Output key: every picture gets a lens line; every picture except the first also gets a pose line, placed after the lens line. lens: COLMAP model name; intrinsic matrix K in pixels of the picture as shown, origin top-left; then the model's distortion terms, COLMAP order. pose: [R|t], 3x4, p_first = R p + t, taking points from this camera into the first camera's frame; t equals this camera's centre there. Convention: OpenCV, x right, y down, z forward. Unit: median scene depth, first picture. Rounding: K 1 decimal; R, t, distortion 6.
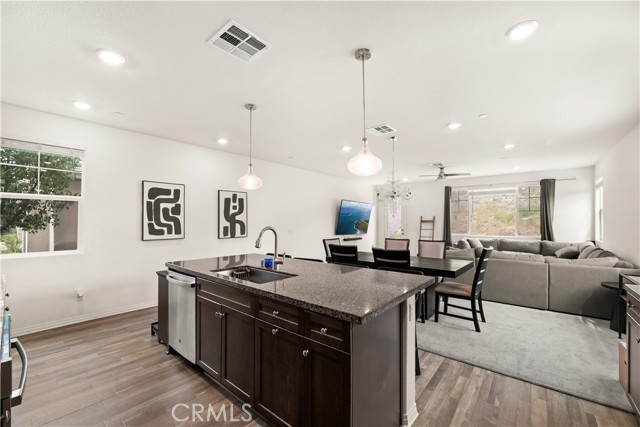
lens RADIAL K [[261.5, 0, 321.8], [0, 261.5, 220.0], [0, 0, 1]] dist [-0.008005, 0.001108]
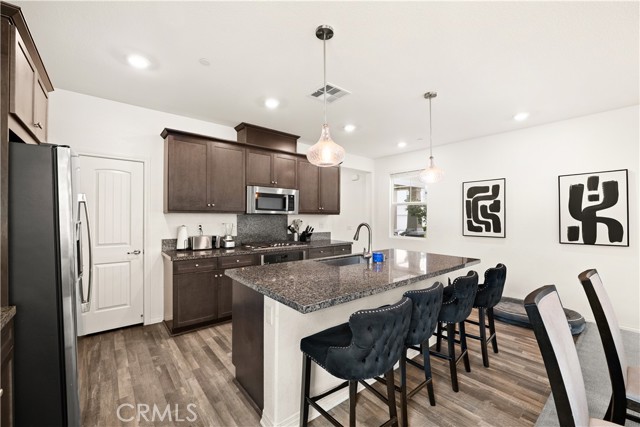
lens RADIAL K [[261.5, 0, 324.8], [0, 261.5, 216.1], [0, 0, 1]] dist [-0.008005, 0.001108]
pose [[-0.177222, -0.004708, -0.984160, 0.488068], [-0.000453, 0.999989, -0.004702, 0.000558], [0.984171, -0.000387, -0.177223, 0.557418]]
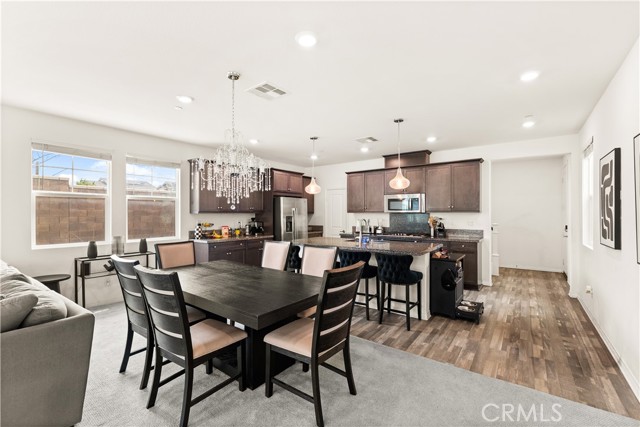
lens RADIAL K [[286.4, 0, 323.3], [0, 286.4, 214.4], [0, 0, 1]] dist [0.000093, -0.000254]
pose [[-0.997582, -0.002790, -0.069444, 0.111787], [-0.002558, 0.999991, -0.003425, 0.002881], [0.069453, -0.003239, -0.997580, 1.576083]]
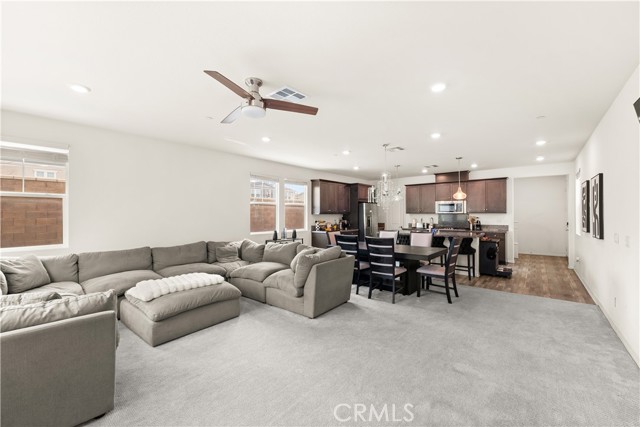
lens RADIAL K [[261.5, 0, 329.9], [0, 261.5, 214.7], [0, 0, 1]] dist [-0.008005, 0.001108]
pose [[-0.999923, -0.001842, -0.012232, 0.490713], [-0.001789, 0.999989, -0.004348, 0.006357], [0.012239, -0.004326, -0.999916, 2.031783]]
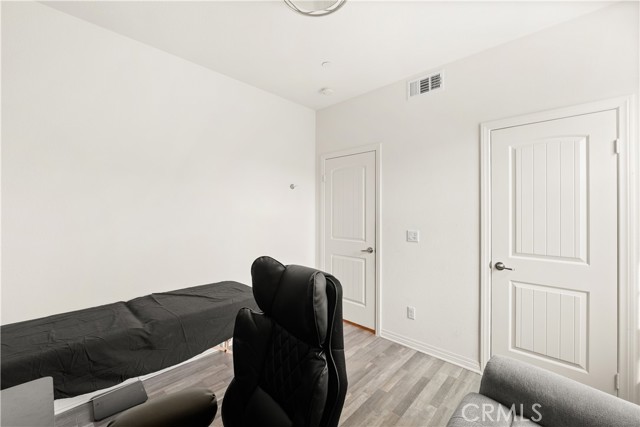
lens RADIAL K [[261.5, 0, 316.5], [0, 261.5, 215.4], [0, 0, 1]] dist [-0.008005, 0.001108]
pose [[-0.997663, -0.003738, 0.068228, 0.238482], [-0.003982, 0.999986, -0.003429, 0.000013], [-0.068214, -0.003692, -0.997664, 0.635299]]
